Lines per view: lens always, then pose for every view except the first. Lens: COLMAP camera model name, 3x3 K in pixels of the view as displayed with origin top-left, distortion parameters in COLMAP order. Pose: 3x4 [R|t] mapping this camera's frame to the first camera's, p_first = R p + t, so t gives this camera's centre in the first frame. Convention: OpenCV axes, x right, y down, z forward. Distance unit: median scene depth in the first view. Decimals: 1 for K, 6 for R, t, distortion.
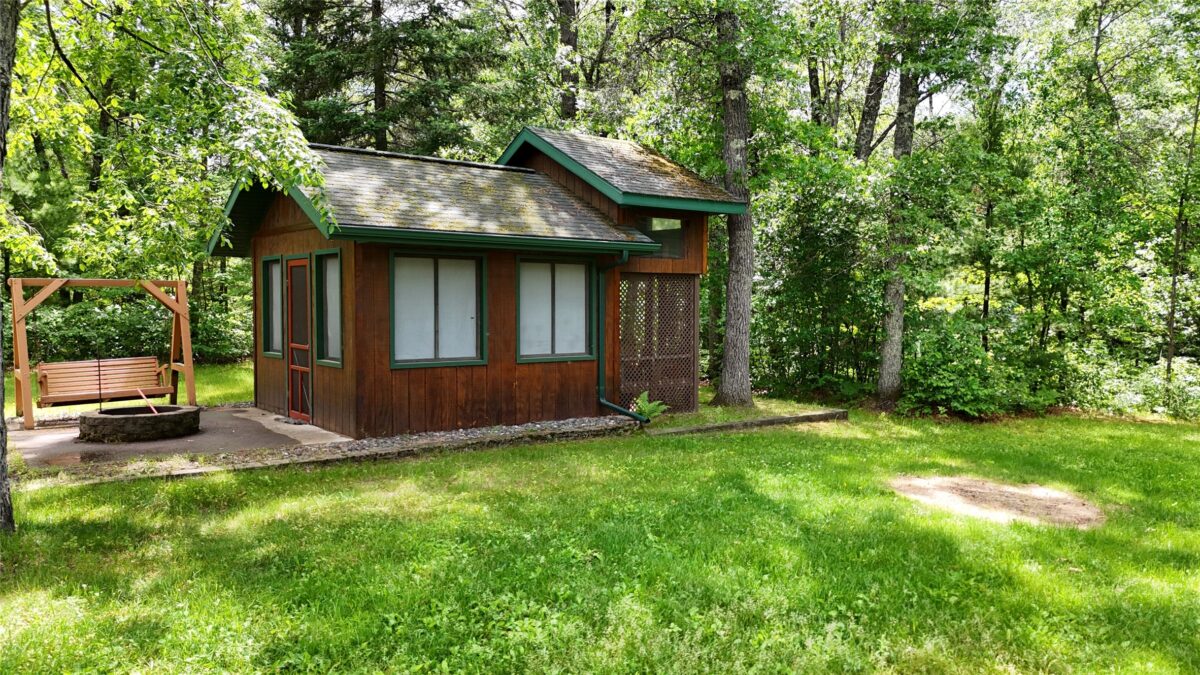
lens RADIAL K [[890.5, 0, 600.1], [0, 890.5, 334.9], [0, 0, 1]] dist [0.063321, -0.006159]
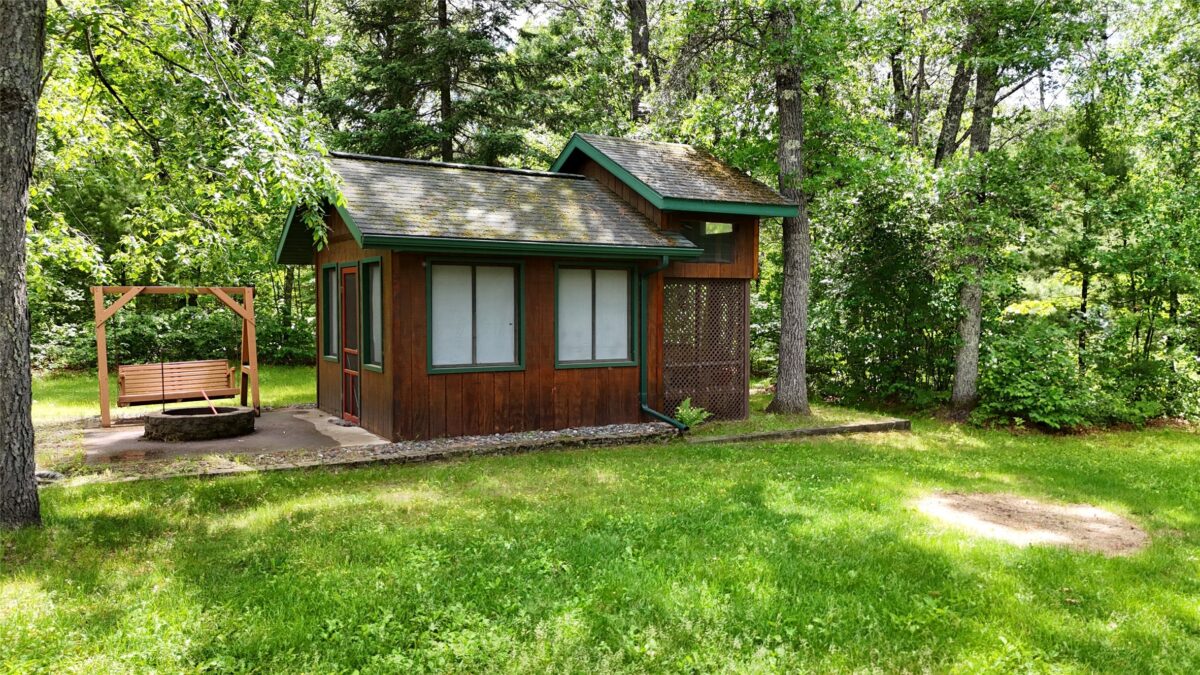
lens RADIAL K [[890.5, 0, 600.1], [0, 890.5, 334.9], [0, 0, 1]] dist [0.063321, -0.006159]
pose [[0.992618, 0.003448, -0.121237, 0.076215], [-0.003623, 0.999993, -0.001228, -0.005438], [0.121232, 0.001658, 0.992623, 0.007636]]
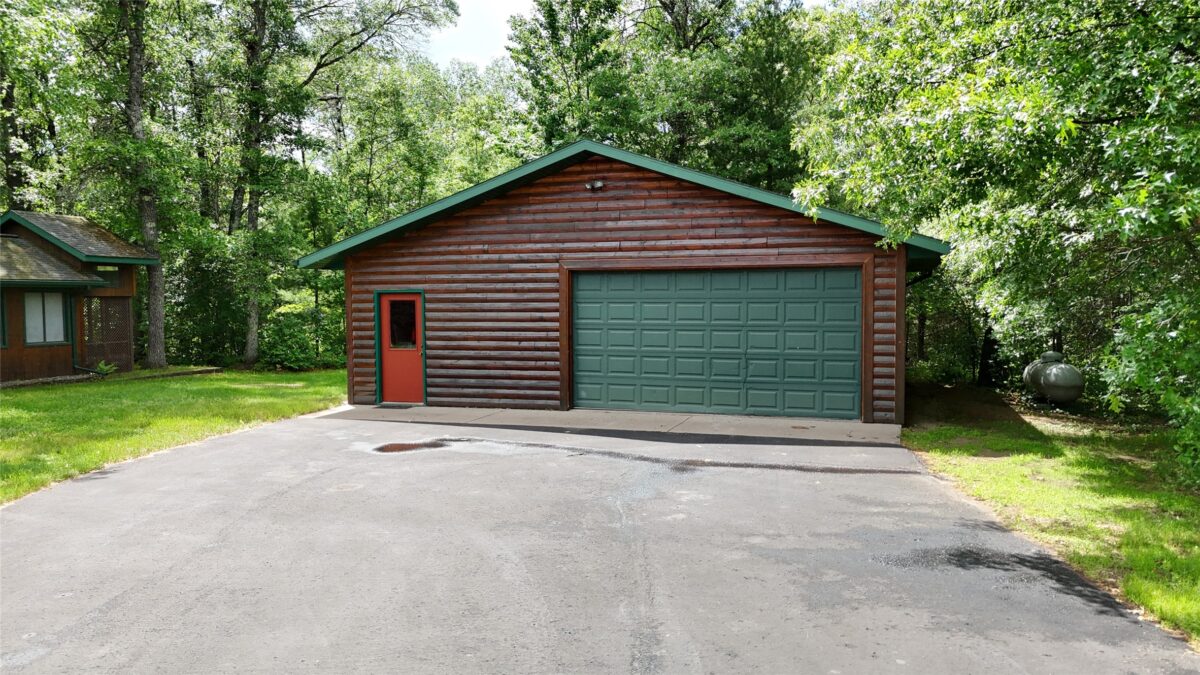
lens RADIAL K [[890.5, 0, 600.1], [0, 890.5, 334.9], [0, 0, 1]] dist [0.063321, -0.006159]
pose [[0.812744, -0.032700, 0.581702, -0.215889], [0.031705, 0.999427, 0.011884, 0.021512], [-0.581757, 0.008784, 0.813315, -1.210082]]
